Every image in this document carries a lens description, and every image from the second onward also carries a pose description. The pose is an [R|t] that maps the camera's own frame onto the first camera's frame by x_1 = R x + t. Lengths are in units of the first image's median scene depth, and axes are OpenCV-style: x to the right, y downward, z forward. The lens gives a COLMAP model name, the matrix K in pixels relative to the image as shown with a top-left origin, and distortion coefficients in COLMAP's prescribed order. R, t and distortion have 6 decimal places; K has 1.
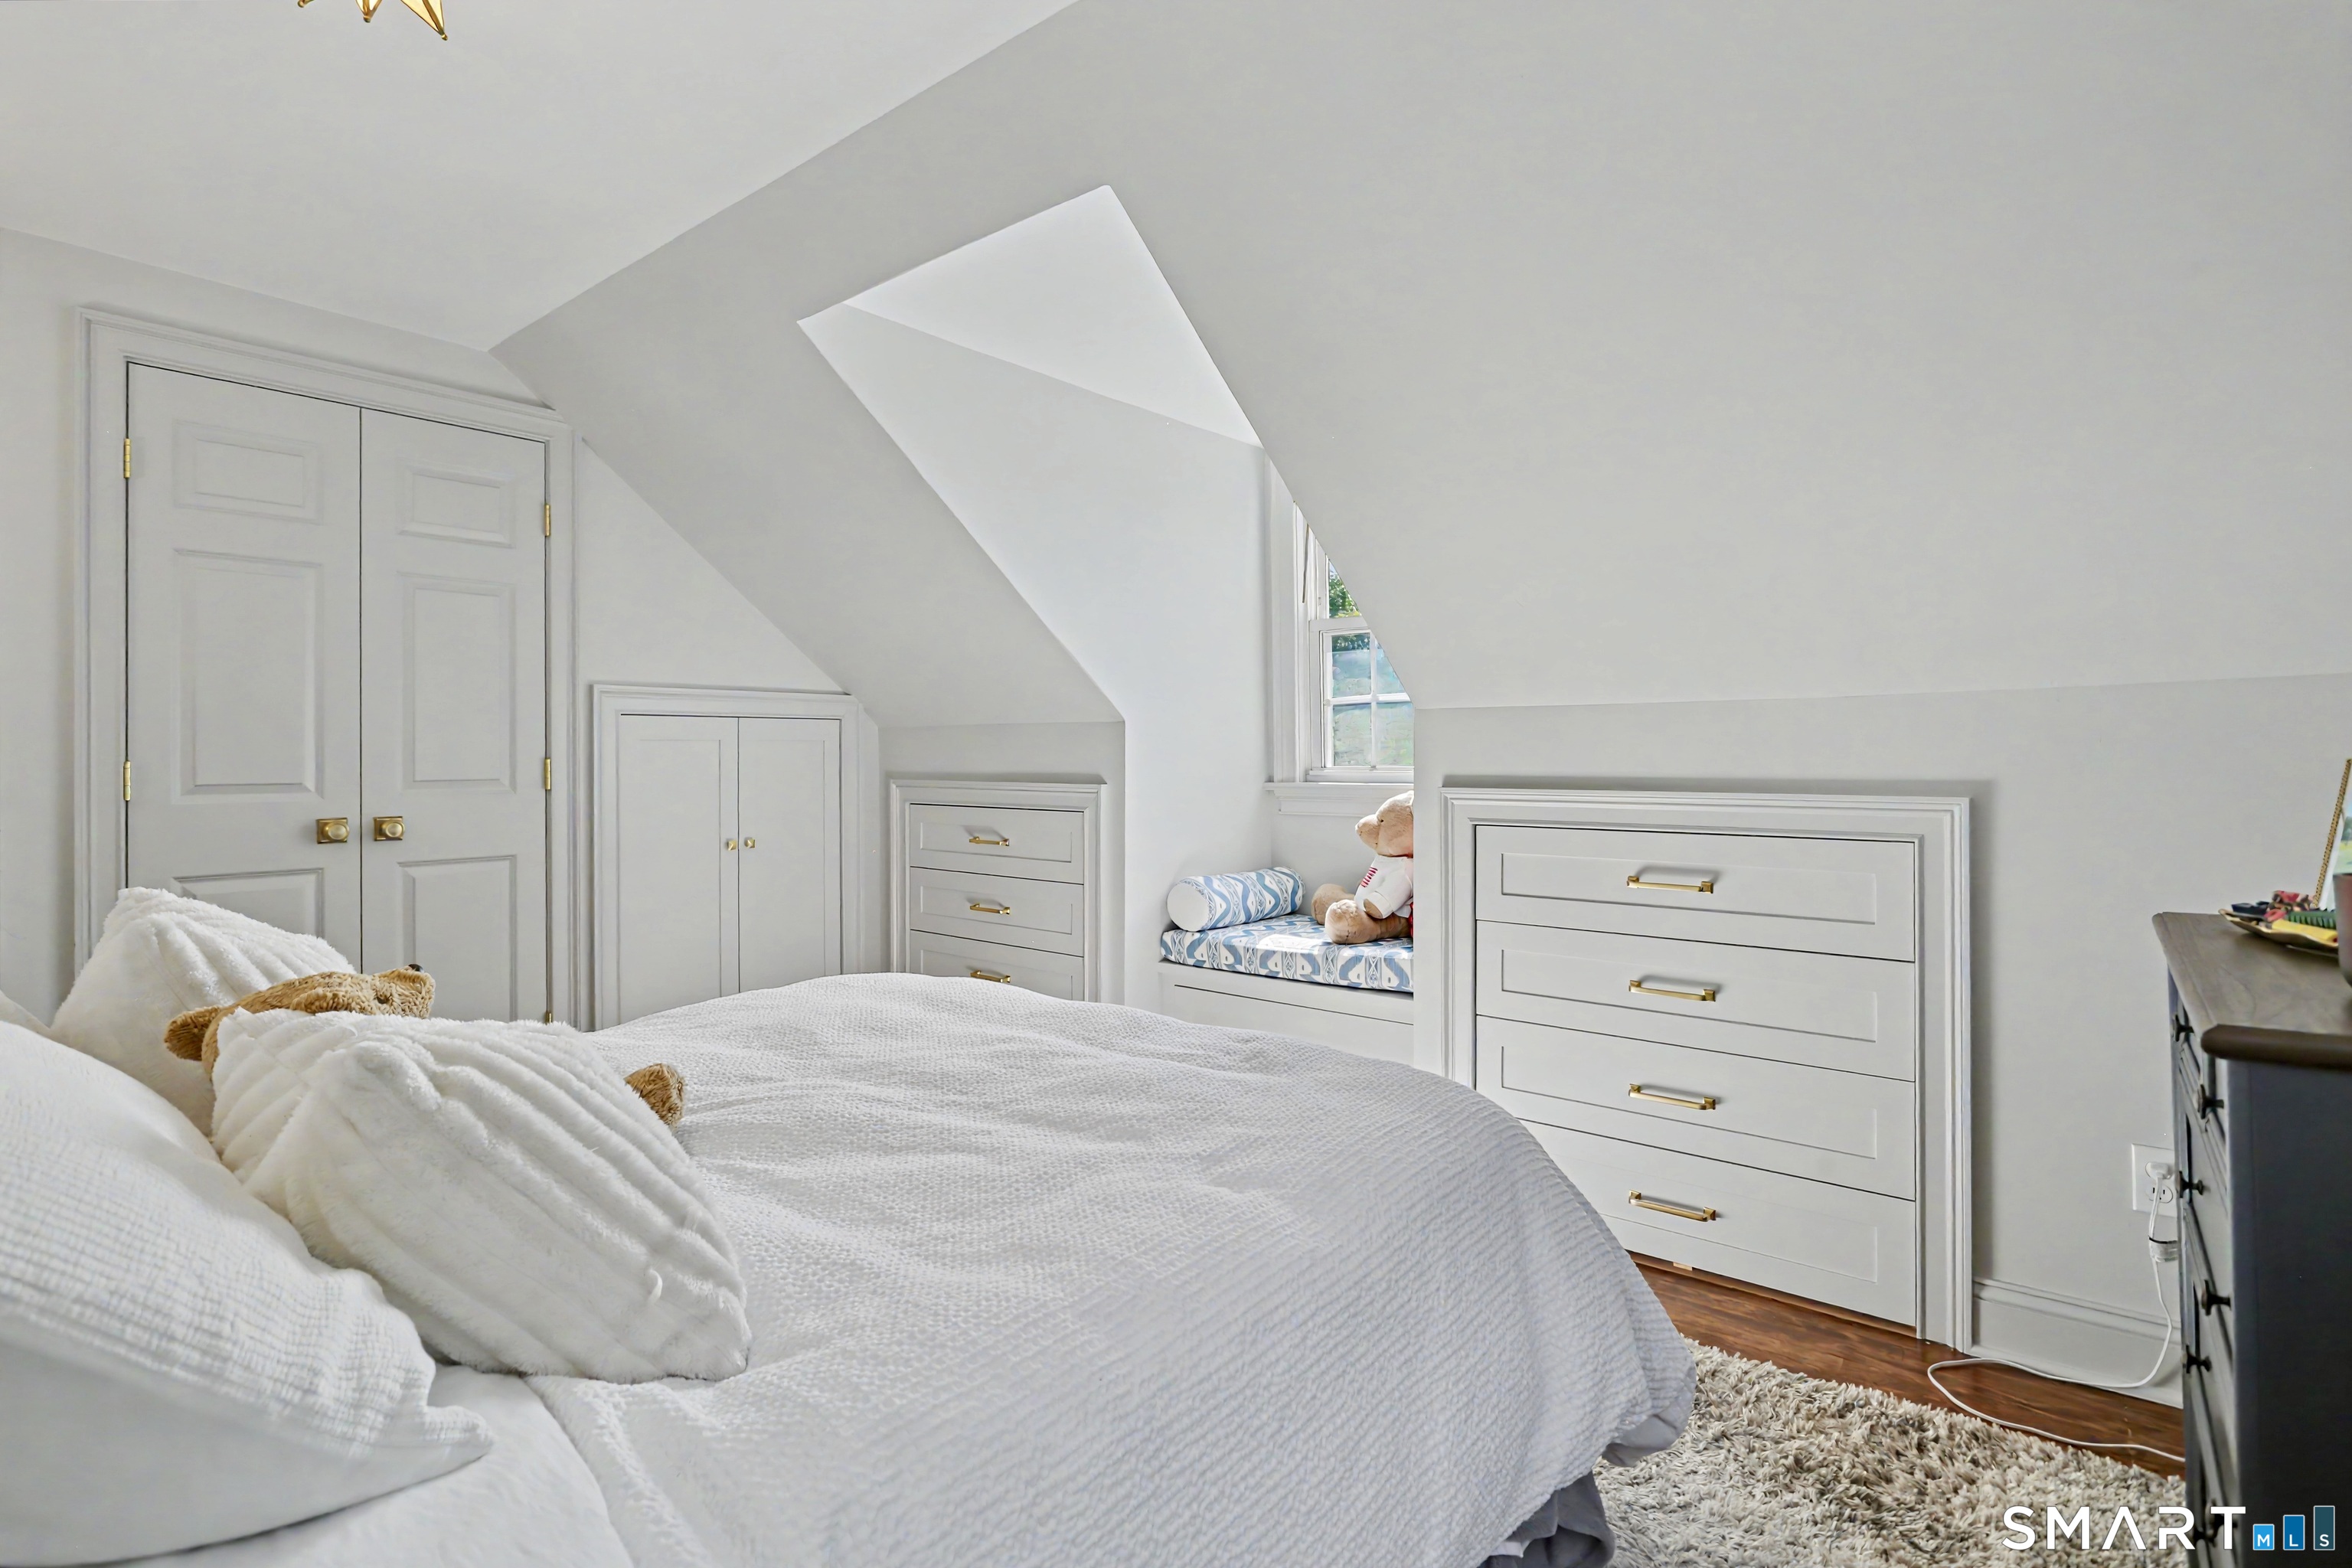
lens RADIAL K [[1126.9, 0, 1159.7], [0, 1126.9, 762.9], [0, 0, 1]] dist [-0.006745, -0.000404]
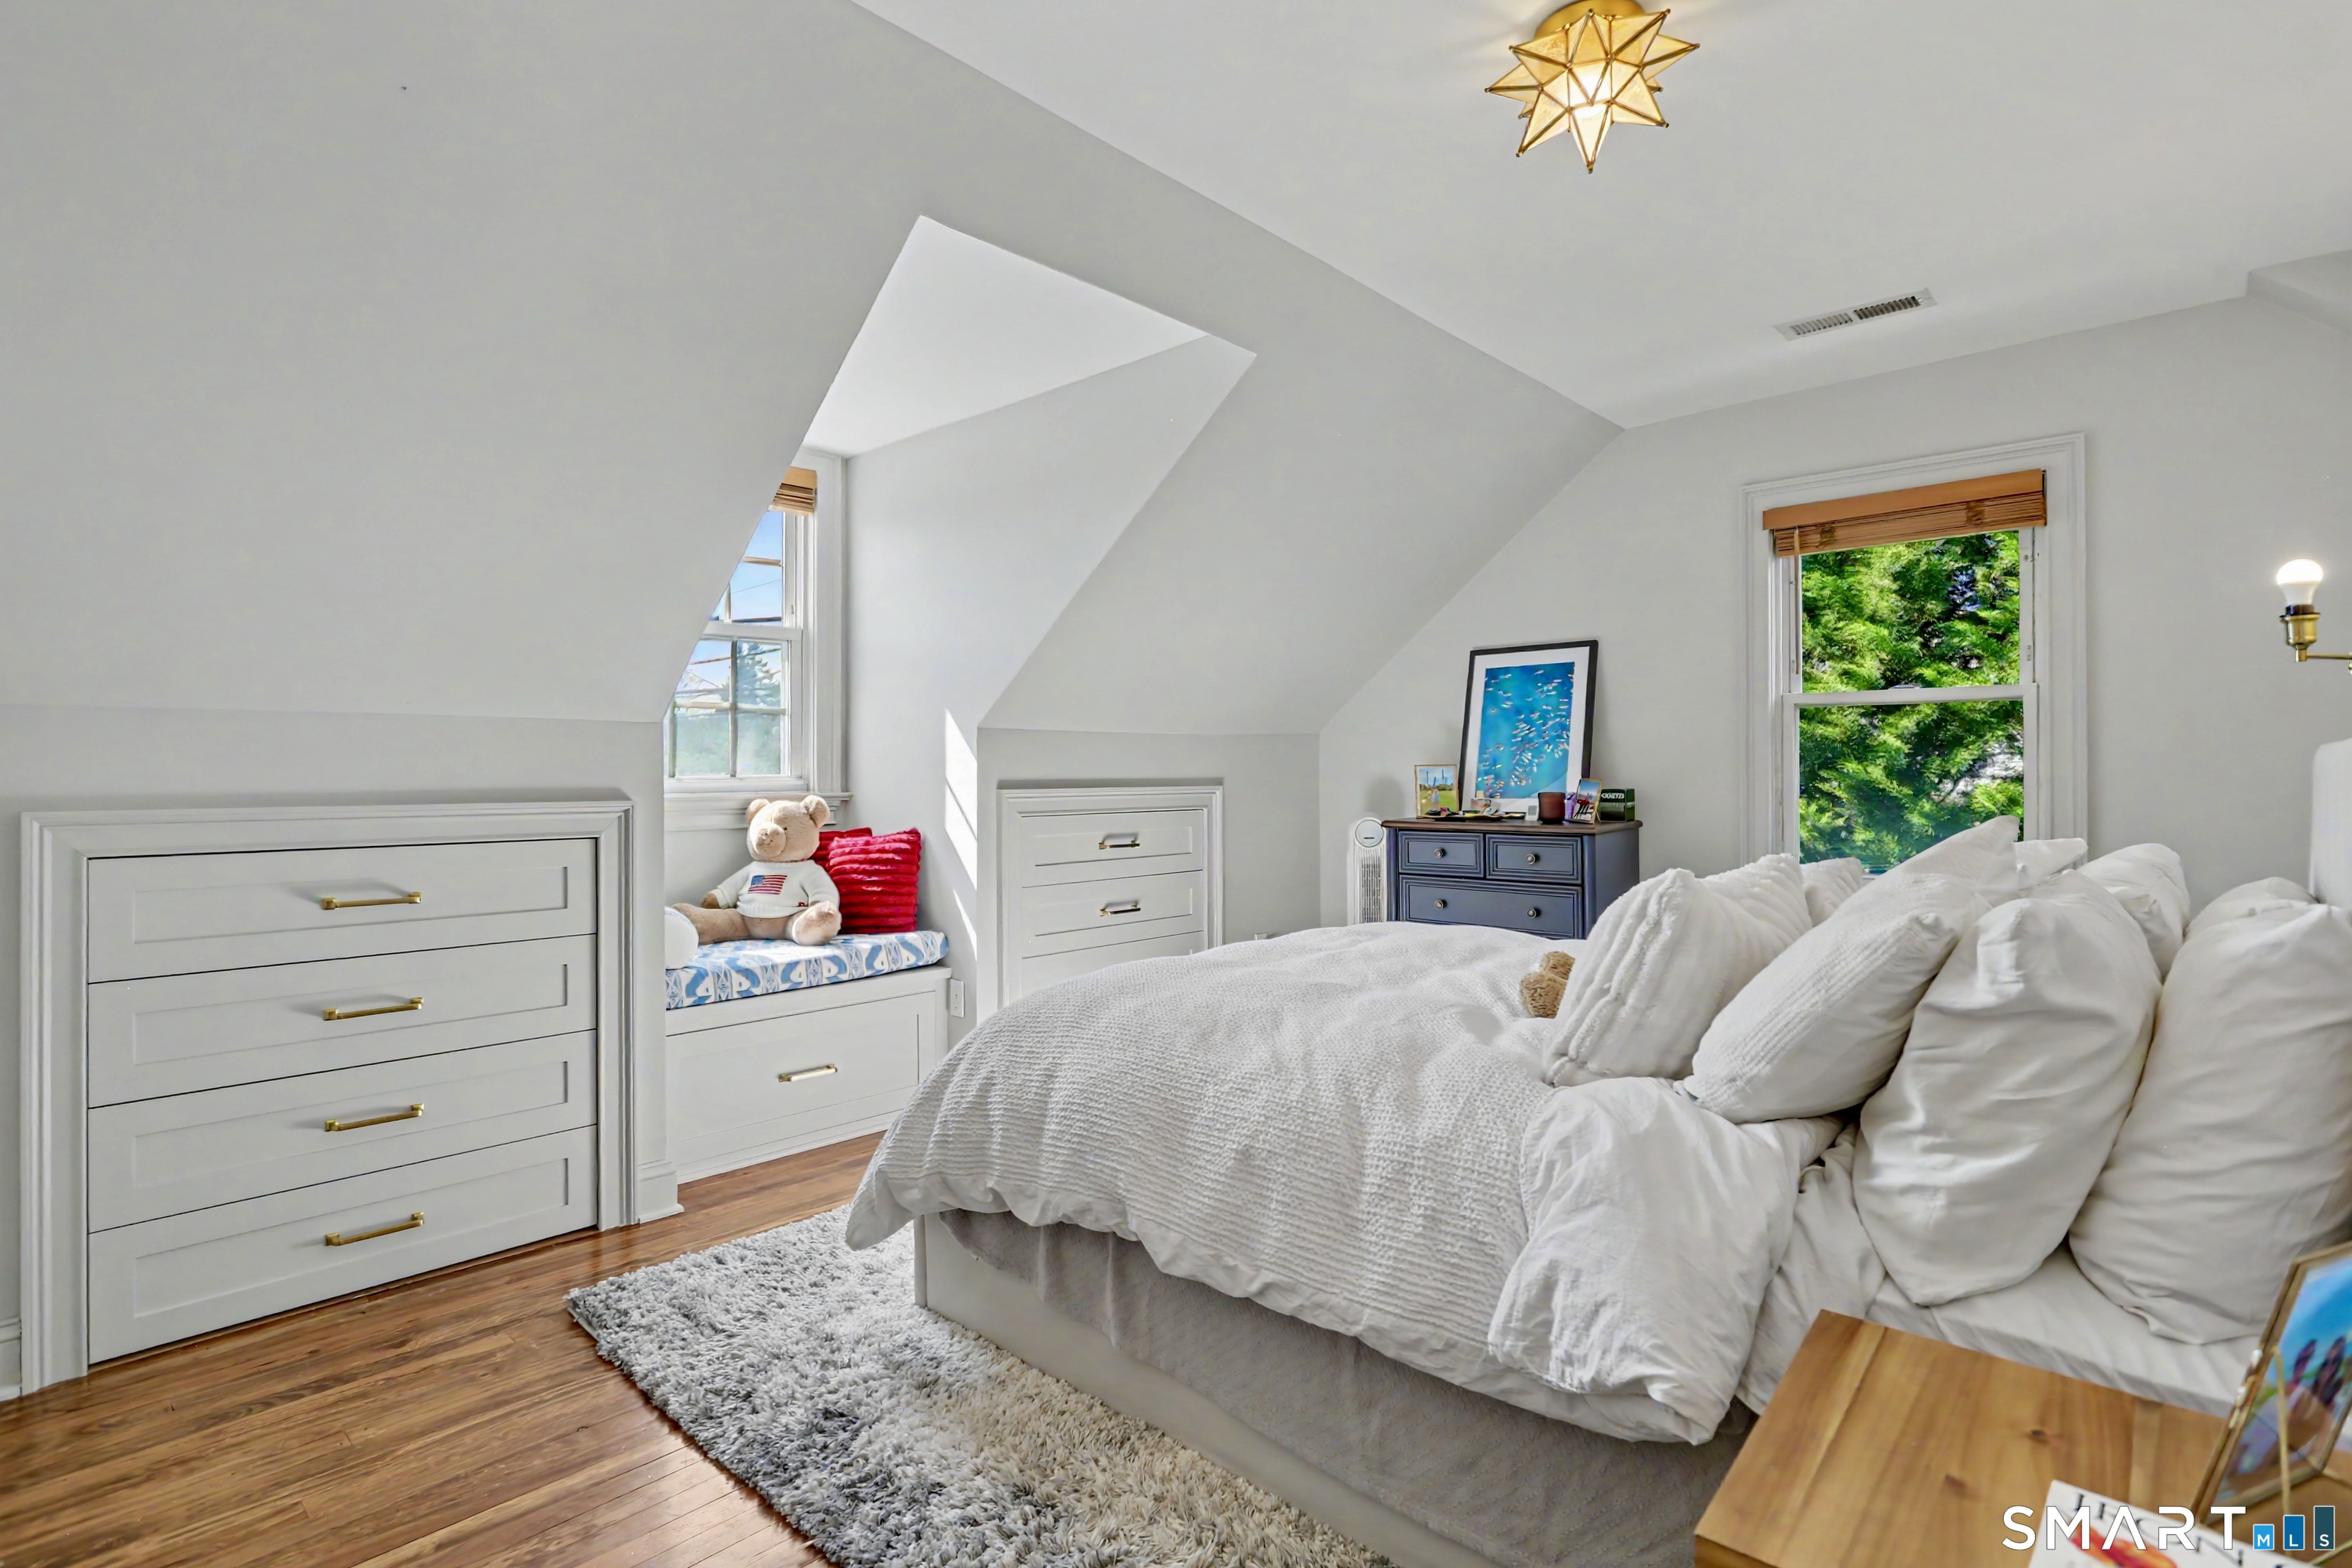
lens RADIAL K [[1126.9, 0, 1159.7], [0, 1126.9, 762.9], [0, 0, 1]] dist [-0.006745, -0.000404]
pose [[0.070578, -0.002568, 0.997503, -0.869653], [0.001030, 0.999996, 0.002501, -0.009759], [-0.997506, 0.000851, 0.070580, 0.620328]]
